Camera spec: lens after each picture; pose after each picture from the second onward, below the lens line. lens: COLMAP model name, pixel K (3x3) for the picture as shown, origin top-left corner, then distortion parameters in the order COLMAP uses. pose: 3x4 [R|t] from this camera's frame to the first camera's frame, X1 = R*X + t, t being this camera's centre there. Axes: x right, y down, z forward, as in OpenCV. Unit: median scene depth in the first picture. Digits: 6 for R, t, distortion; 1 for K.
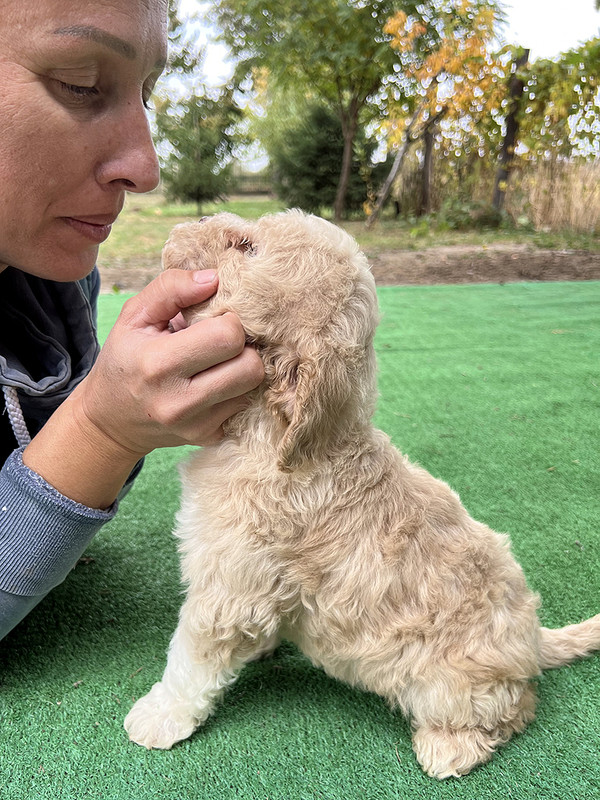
lens RADIAL K [[683.3, 0, 264.4], [0, 683.3, 423.7], [0, 0, 1]] dist [0.001963, -0.008763]
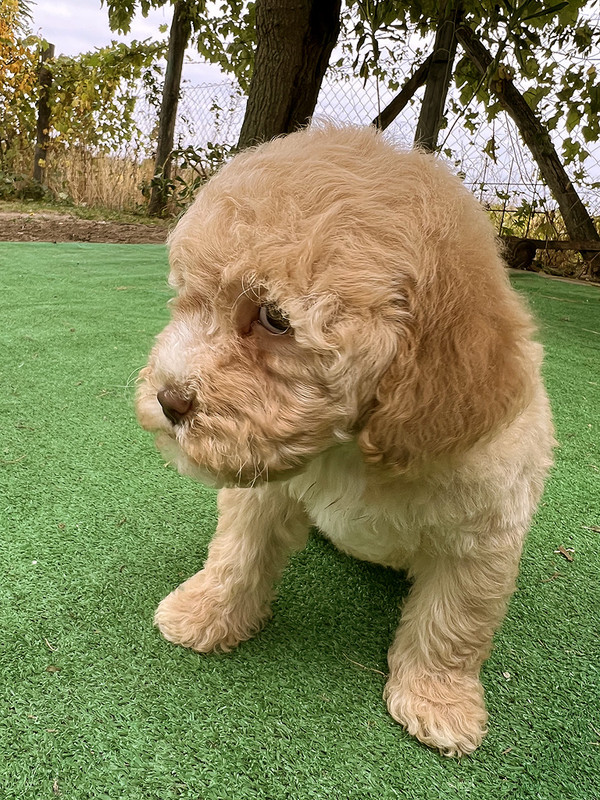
lens RADIAL K [[569.1, 0, 262.2], [0, 569.1, 372.1], [0, 0, 1]] dist [-0.010060, -0.004087]
pose [[0.774853, -0.094883, 0.624981, 0.016320], [0.094054, 0.994971, 0.034445, -0.006179], [-0.625106, 0.032092, 0.779880, 0.060798]]
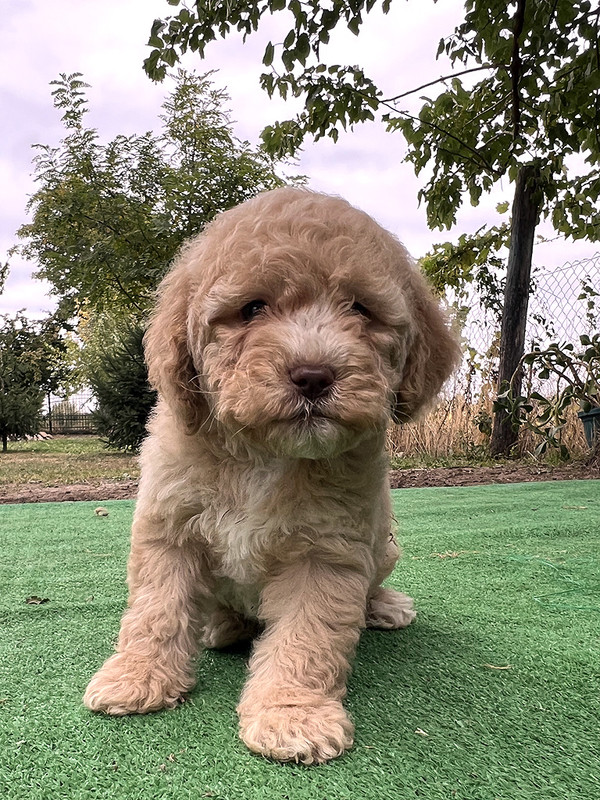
lens RADIAL K [[742.7, 0, 247.3], [0, 742.7, 517.0], [0, 0, 1]] dist [-0.007660, -0.011267]
pose [[0.984475, -0.023965, 0.173883, 0.051738], [0.062187, 0.974000, -0.217846, -0.014500], [-0.164141, 0.225277, 0.960369, 0.132025]]
